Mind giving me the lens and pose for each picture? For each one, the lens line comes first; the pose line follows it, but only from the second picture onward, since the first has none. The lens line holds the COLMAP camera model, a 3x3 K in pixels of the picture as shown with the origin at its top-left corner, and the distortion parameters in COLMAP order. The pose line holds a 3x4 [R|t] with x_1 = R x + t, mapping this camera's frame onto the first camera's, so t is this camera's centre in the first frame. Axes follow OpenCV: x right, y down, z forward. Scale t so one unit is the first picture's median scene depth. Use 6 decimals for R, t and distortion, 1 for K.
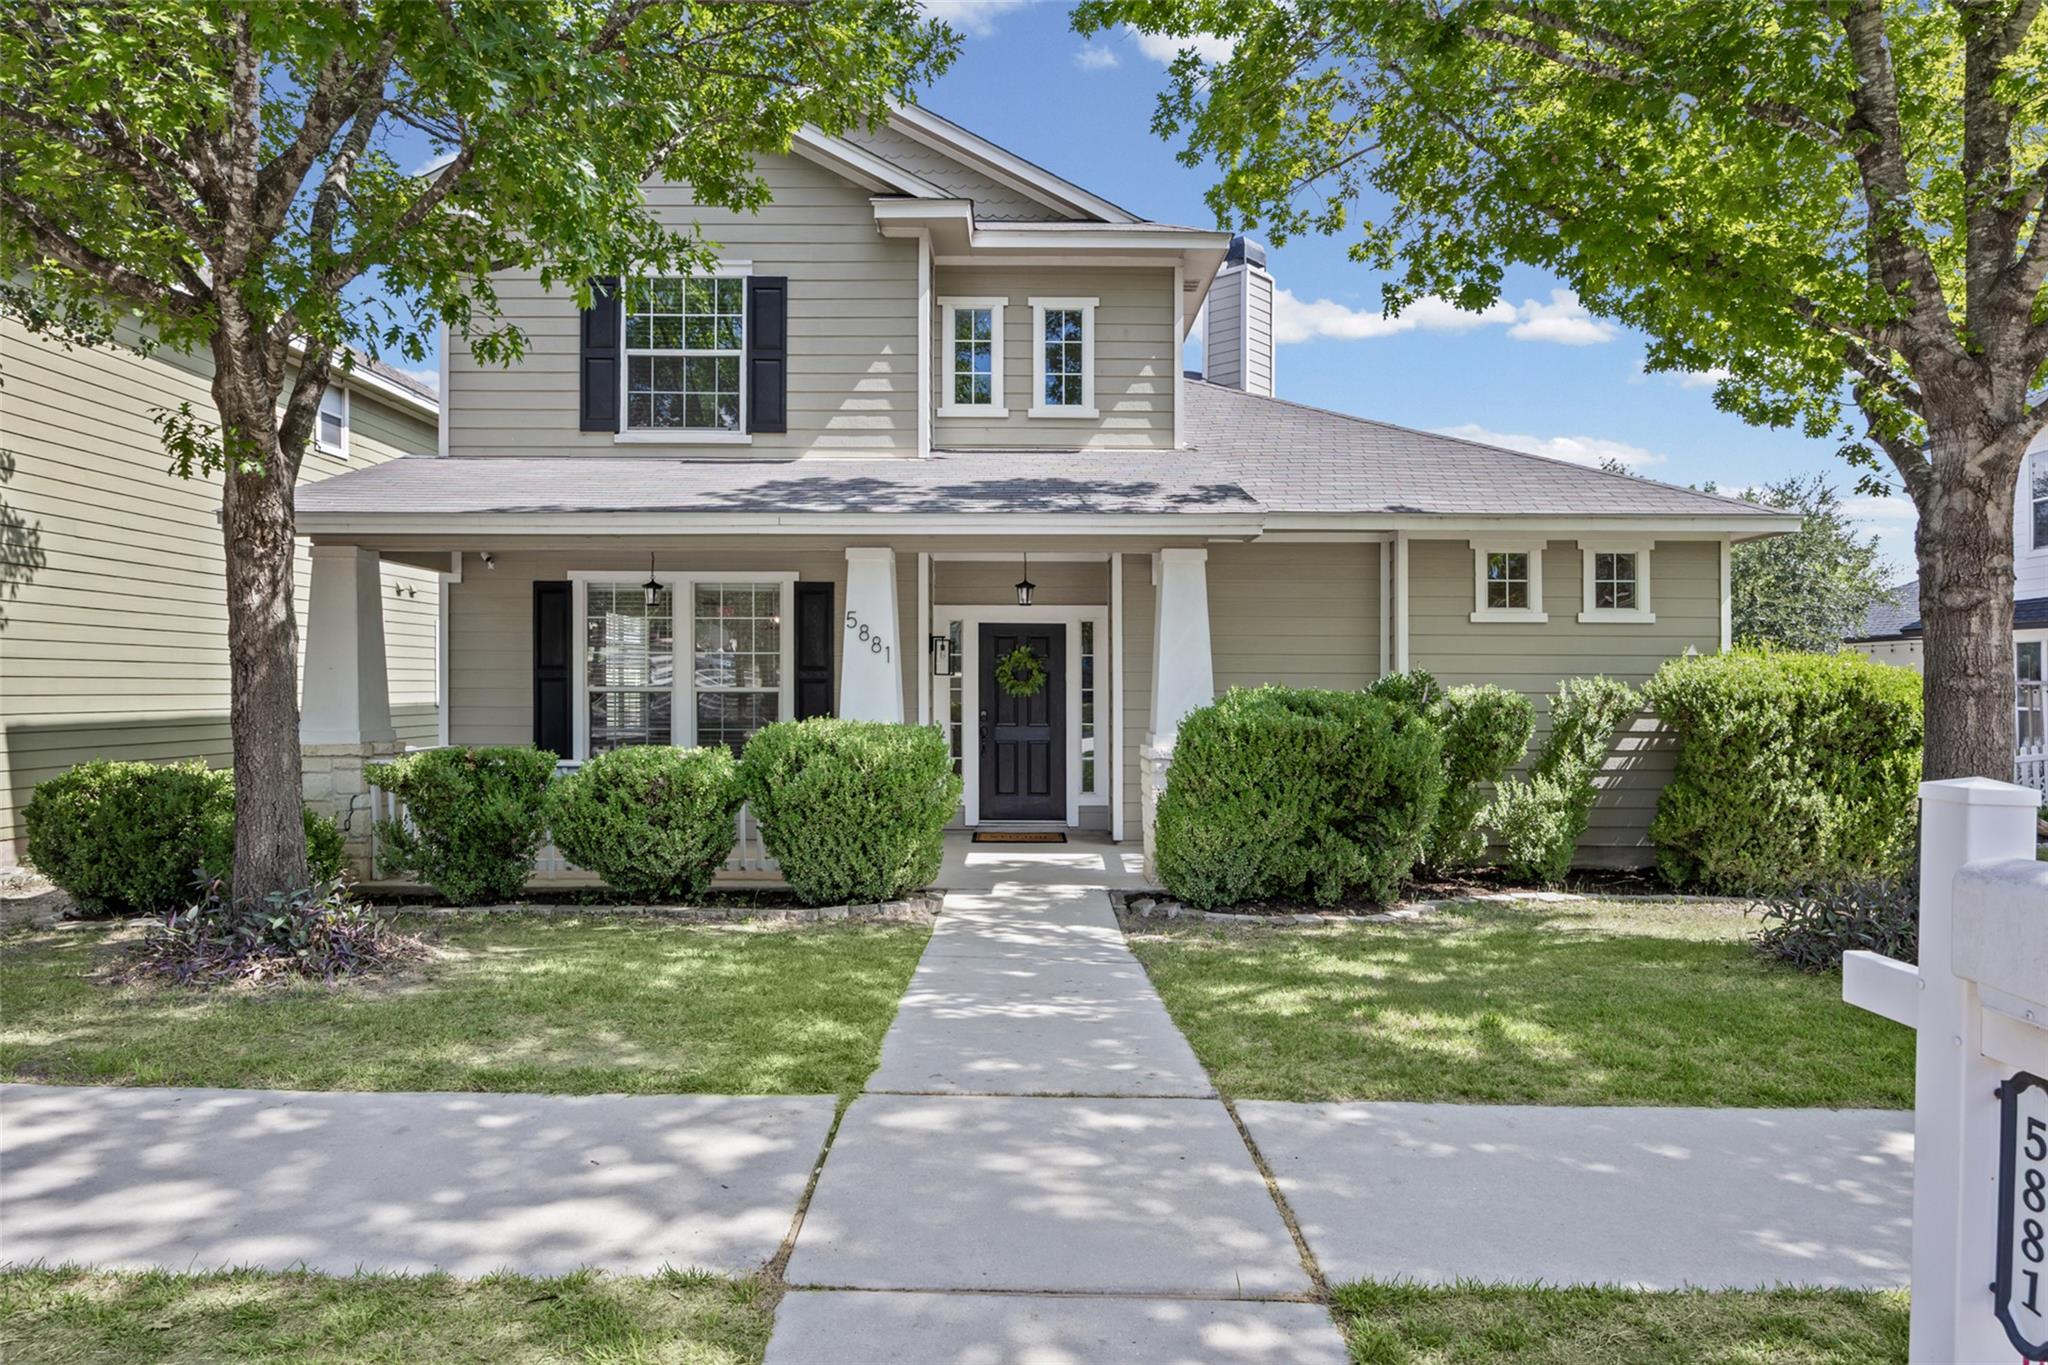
lens RADIAL K [[1194.7, 0, 1018.8], [0, 1194.7, 690.9], [0, 0, 1]] dist [-0.002235, -0.000467]
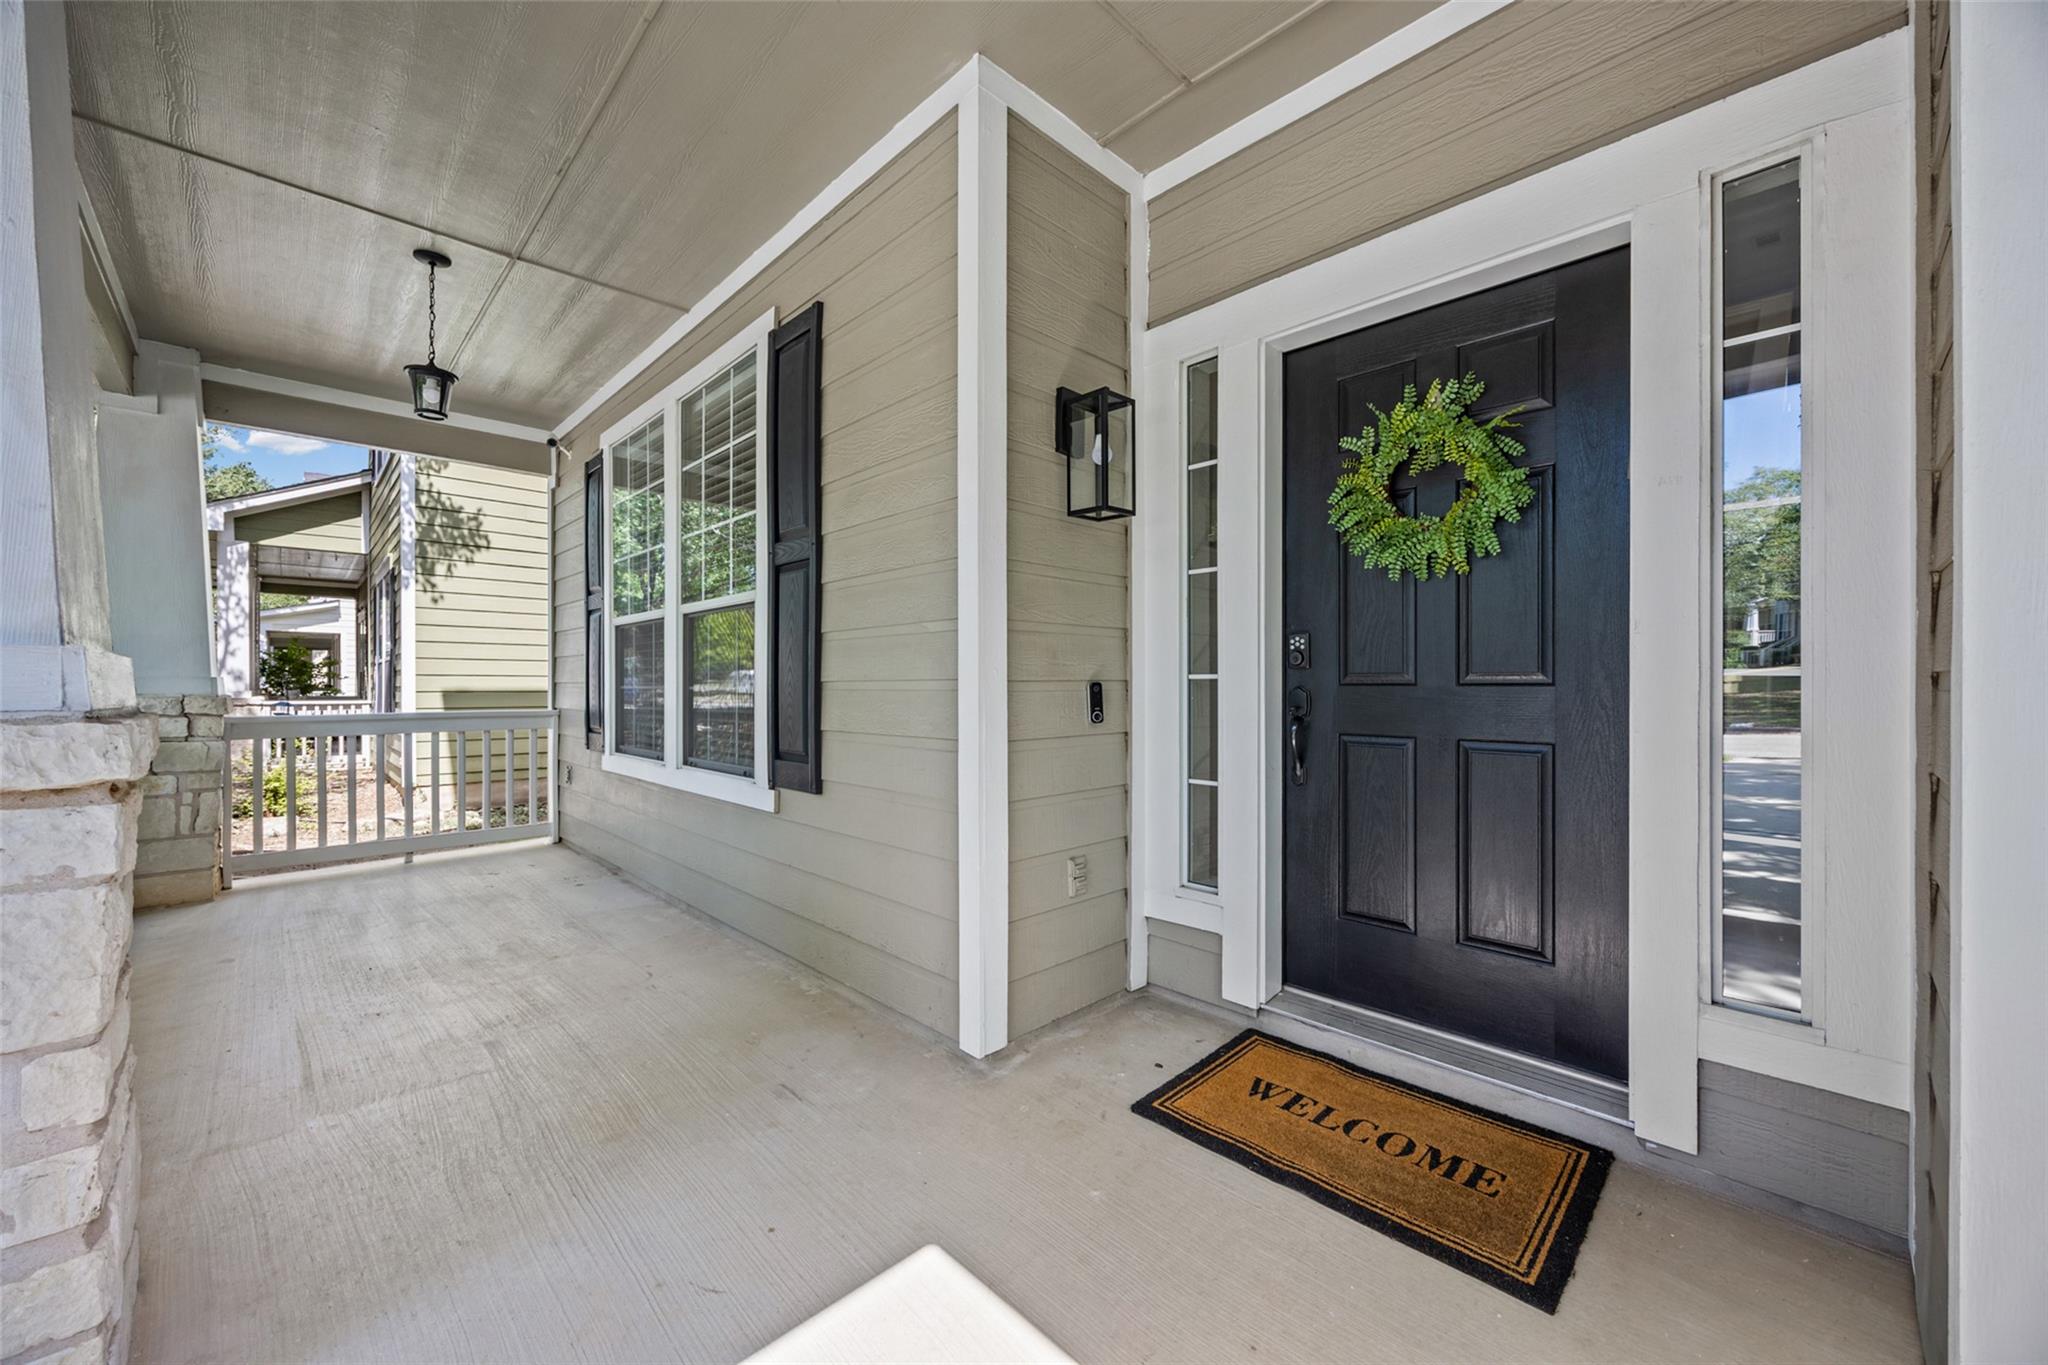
lens RADIAL K [[775.1, 0, 1024.3], [0, 775.1, 690.0], [0, 0, 1]] dist [-0.000956, -0.000089]
pose [[0.703758, -0.001444, -0.710439, 0.065895], [0.007124, 0.999962, 0.005025, 0.031477], [0.710404, -0.008598, 0.703741, 0.847463]]
